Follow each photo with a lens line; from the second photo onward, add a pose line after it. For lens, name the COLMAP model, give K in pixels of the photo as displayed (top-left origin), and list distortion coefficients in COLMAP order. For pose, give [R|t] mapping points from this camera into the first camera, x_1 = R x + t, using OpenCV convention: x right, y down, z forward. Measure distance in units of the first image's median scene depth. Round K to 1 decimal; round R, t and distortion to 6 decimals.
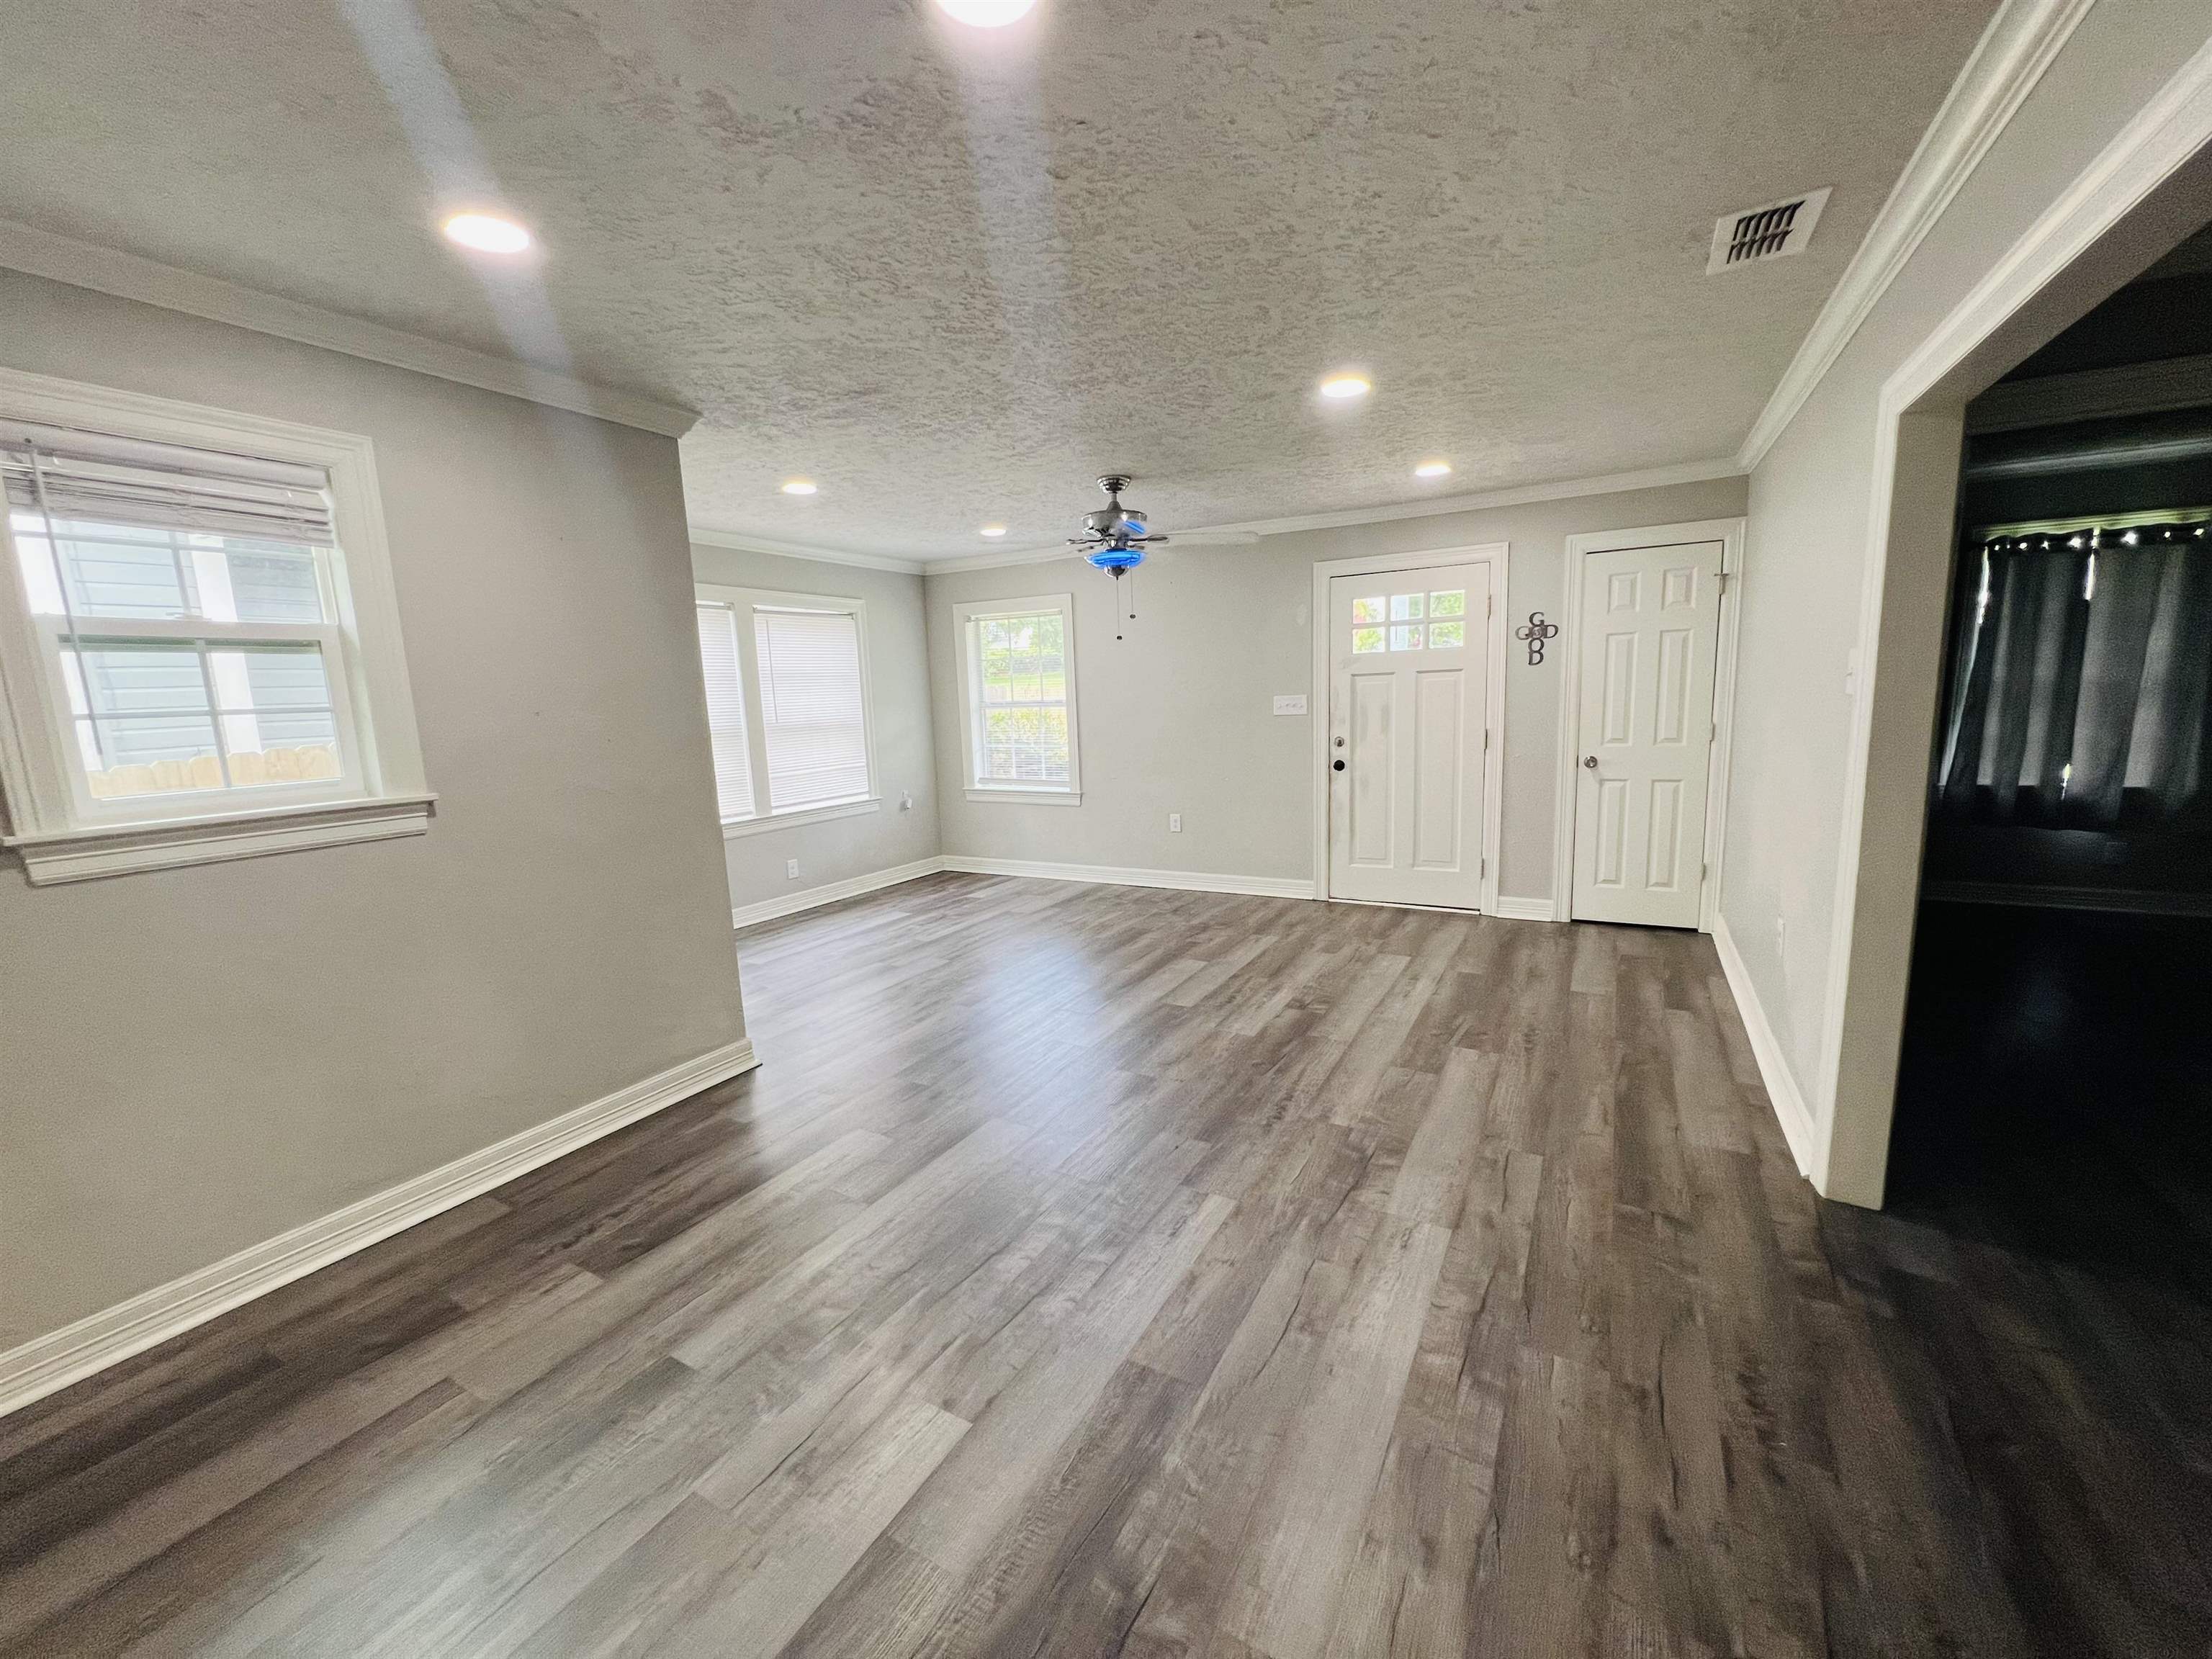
lens RADIAL K [[884.3, 0, 1106.0], [0, 884.3, 829.5], [0, 0, 1]] dist [-0.009804, -0.000048]
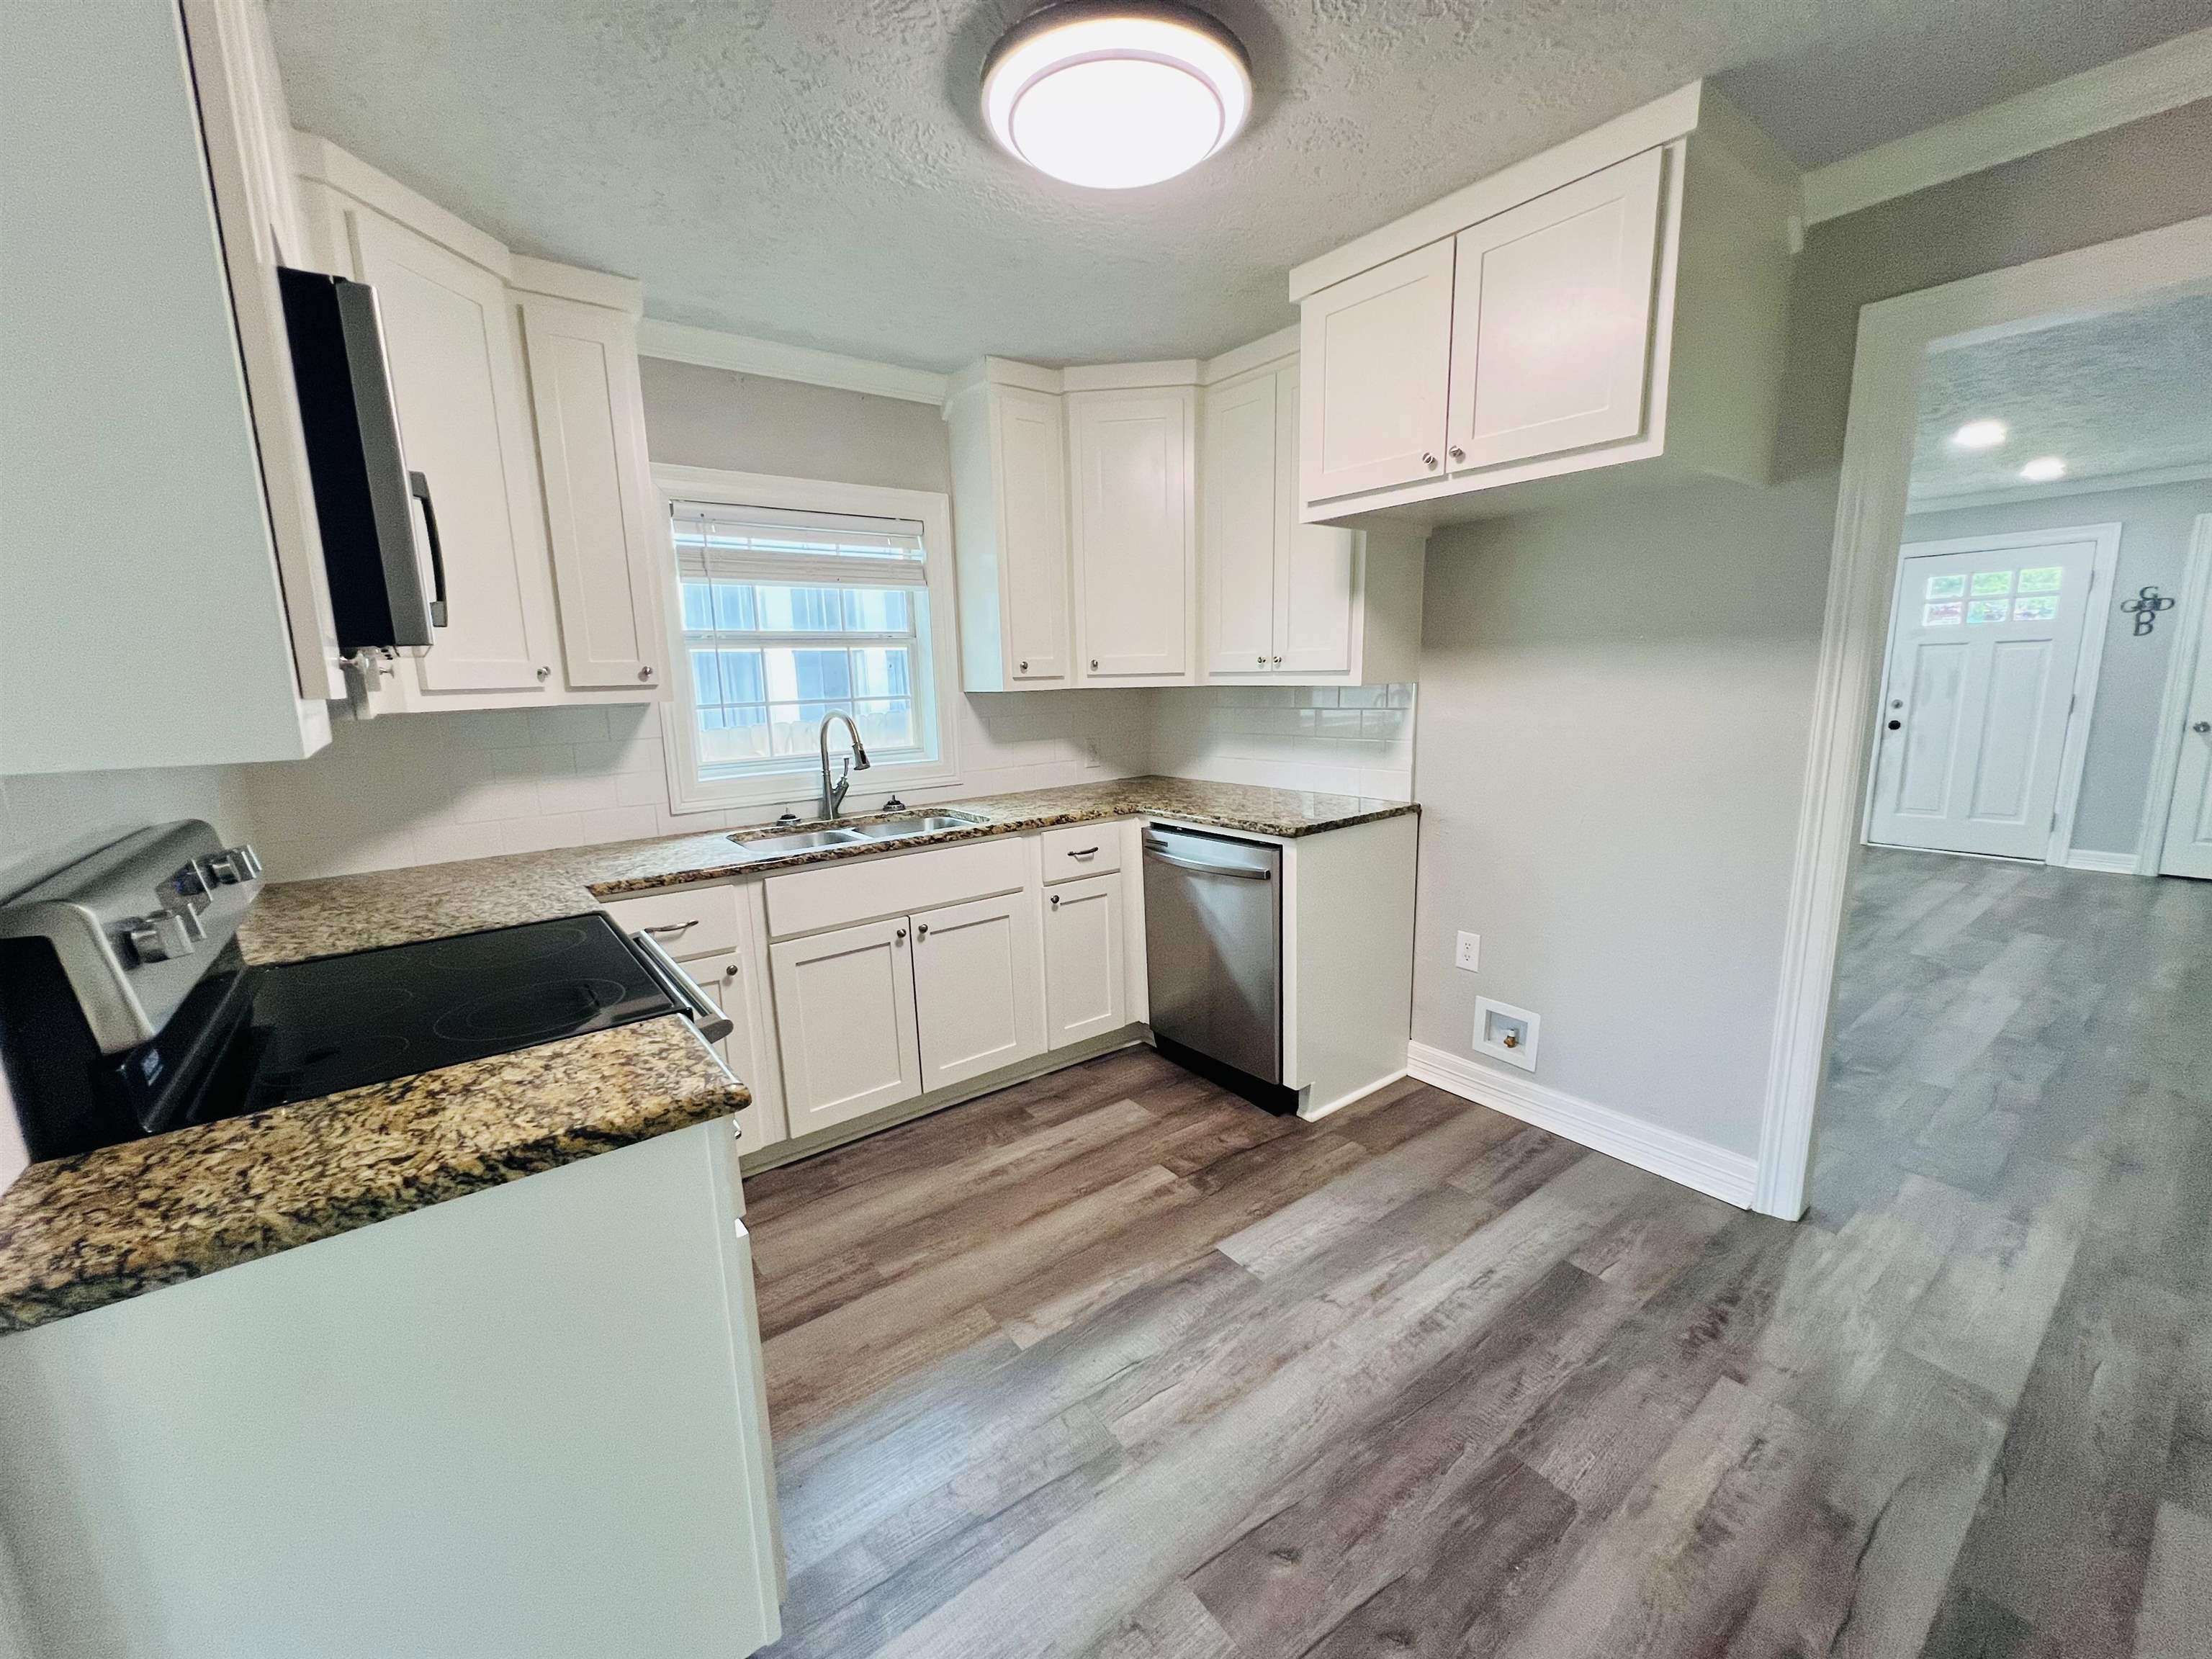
lens RADIAL K [[884.1, 0, 1106.0], [0, 884.1, 829.5], [0, 0, 1]] dist [-0.004278, 0.000469]
pose [[0.917401, 0.083995, -0.388998, -0.385401], [-0.072069, 0.996376, 0.045179, 0.149925], [0.391383, -0.013412, 0.920130, -0.794722]]
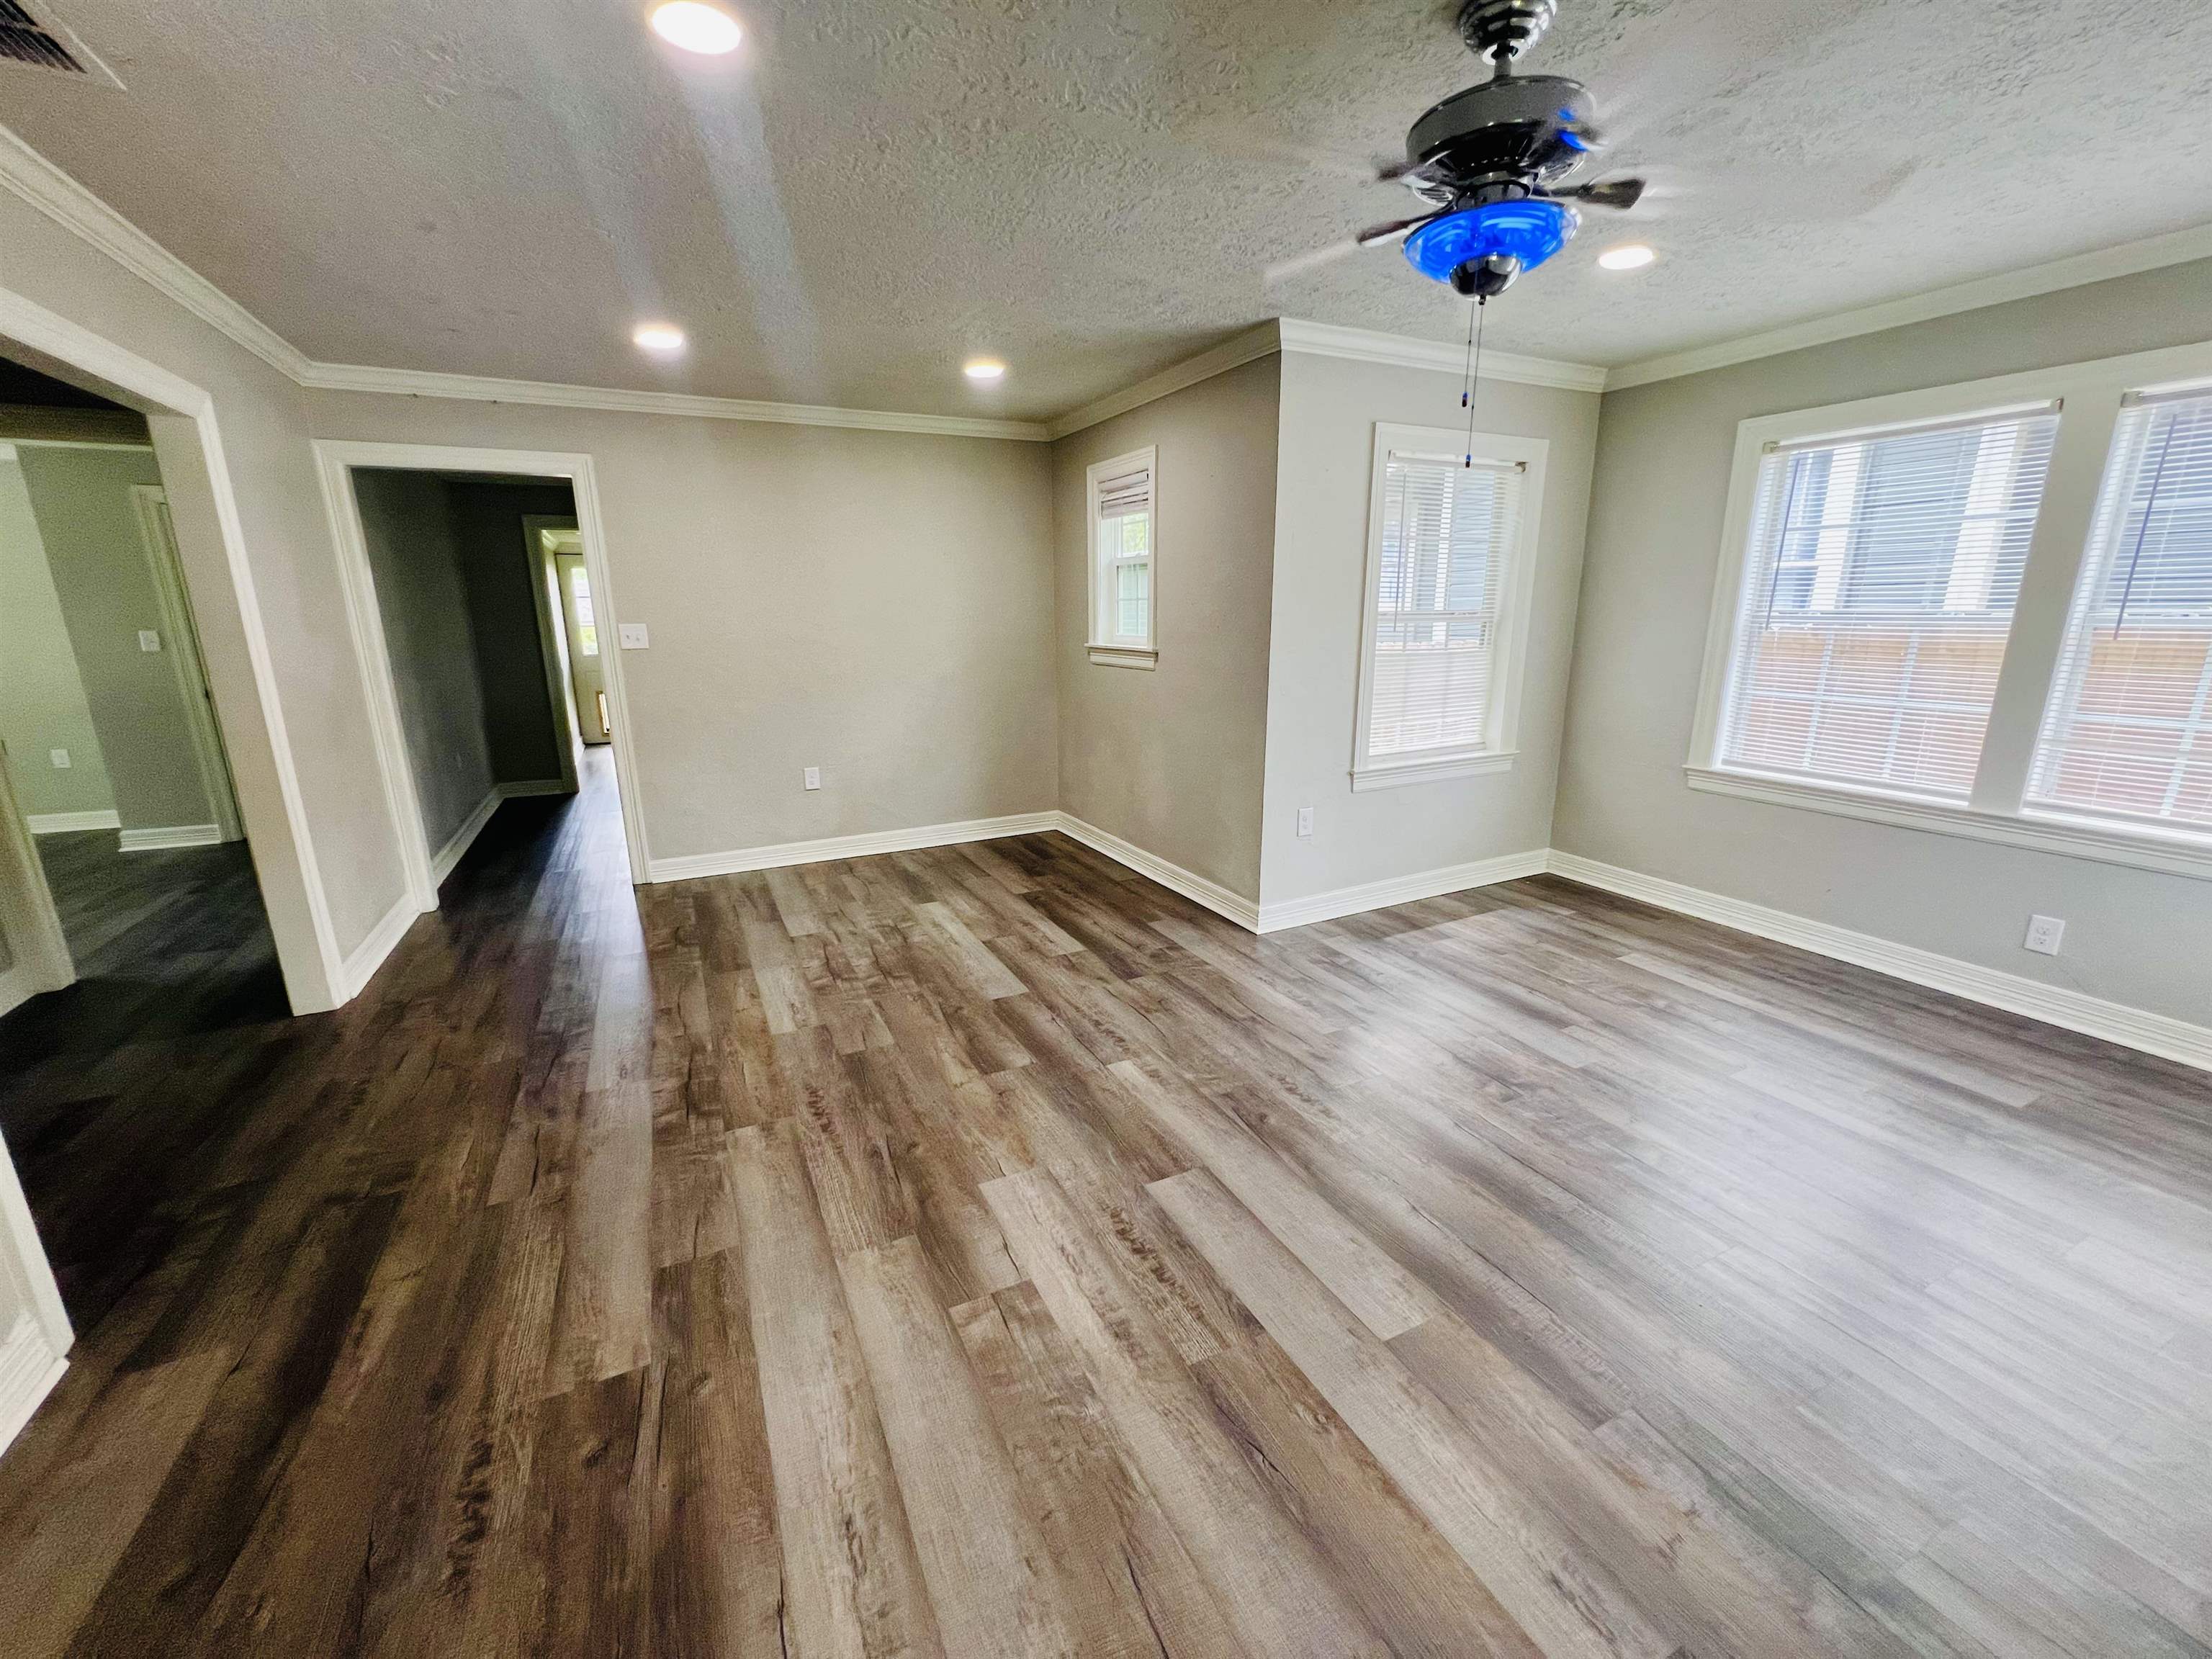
lens RADIAL K [[884.1, 0, 1106.0], [0, 884.1, 829.5], [0, 0, 1]] dist [-0.004278, 0.000469]
pose [[-0.554200, 0.241148, -0.796687, 0.637518], [-0.105009, 0.929213, 0.354310, -0.258799], [0.825734, 0.280018, -0.489647, 1.519786]]
